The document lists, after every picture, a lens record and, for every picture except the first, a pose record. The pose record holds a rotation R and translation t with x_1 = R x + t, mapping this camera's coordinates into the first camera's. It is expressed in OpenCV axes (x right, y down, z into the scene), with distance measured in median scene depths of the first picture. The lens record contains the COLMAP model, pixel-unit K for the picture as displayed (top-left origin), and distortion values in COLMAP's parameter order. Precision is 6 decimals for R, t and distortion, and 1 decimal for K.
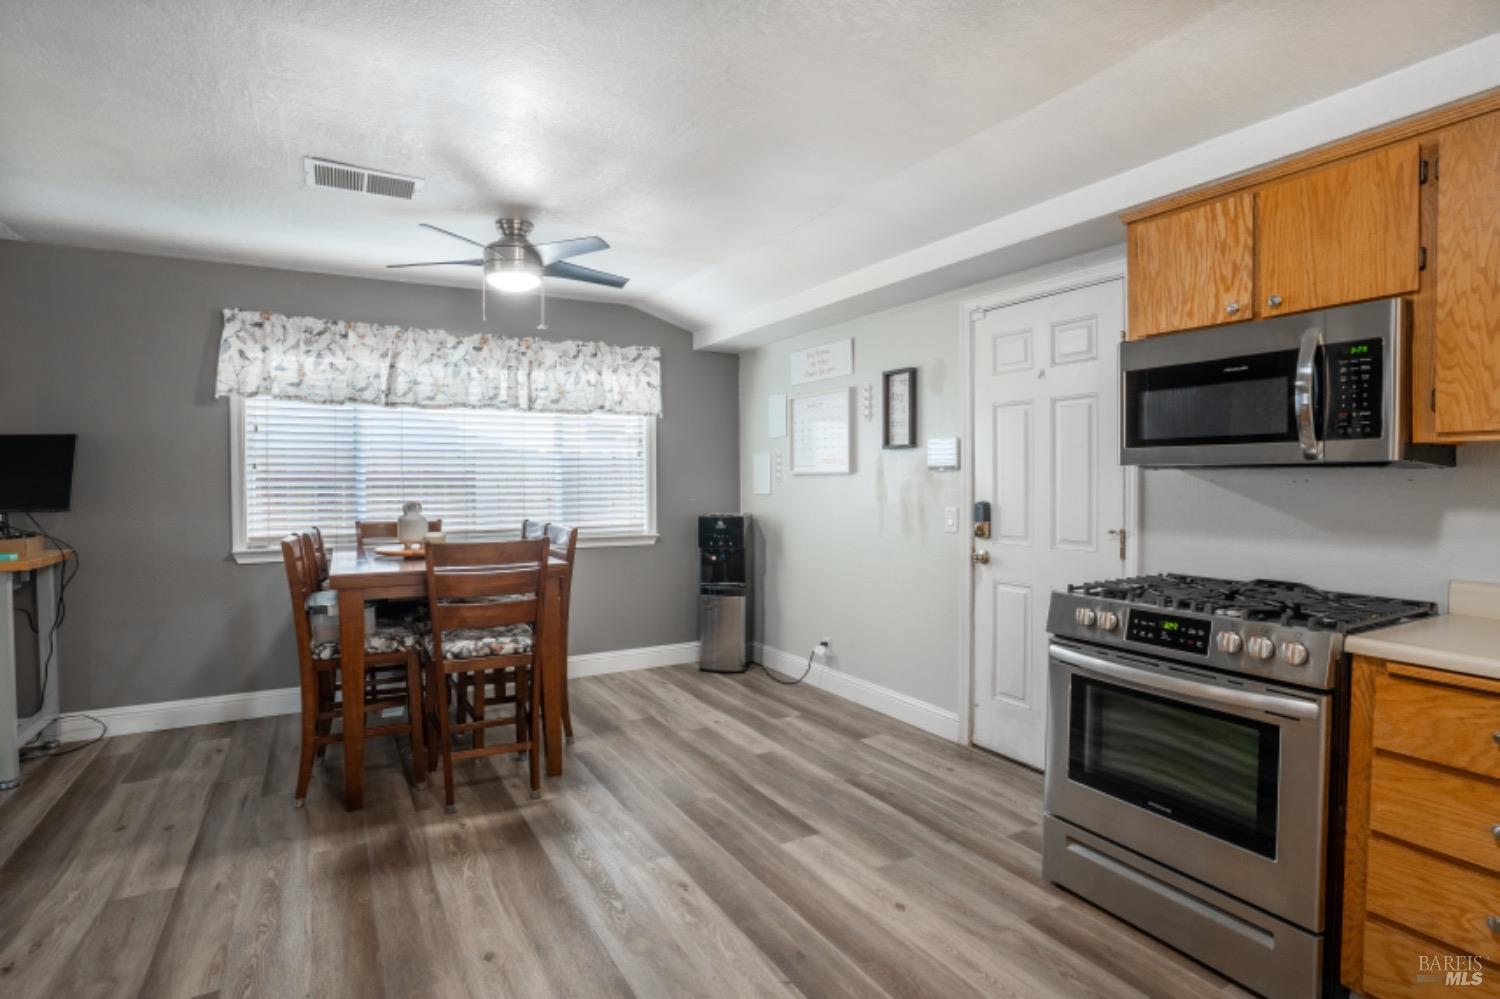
lens RADIAL K [[765.5, 0, 743.7], [0, 765.5, 499.2], [0, 0, 1]] dist [-0.007127, -0.000145]
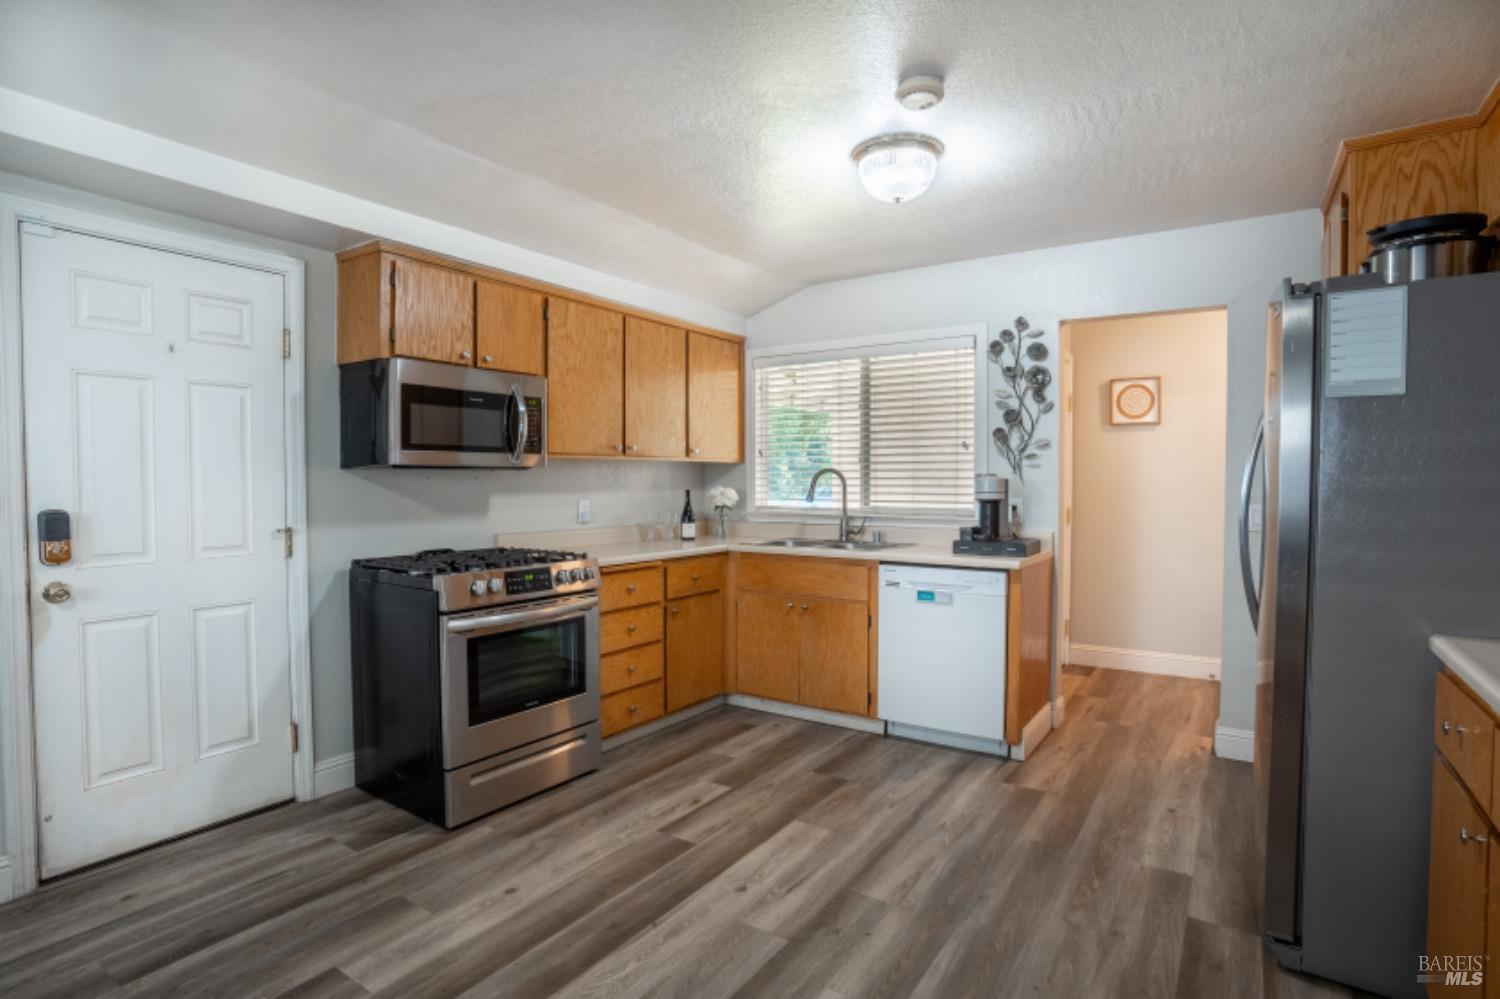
lens RADIAL K [[765.5, 0, 744.9], [0, 765.5, 498.1], [0, 0, 1]] dist [-0.007127, -0.000145]
pose [[-0.430792, -0.020071, 0.902228, -0.810243], [0.026333, 0.999047, 0.034798, -0.021401], [-0.902067, 0.038749, -0.429853, 1.087052]]
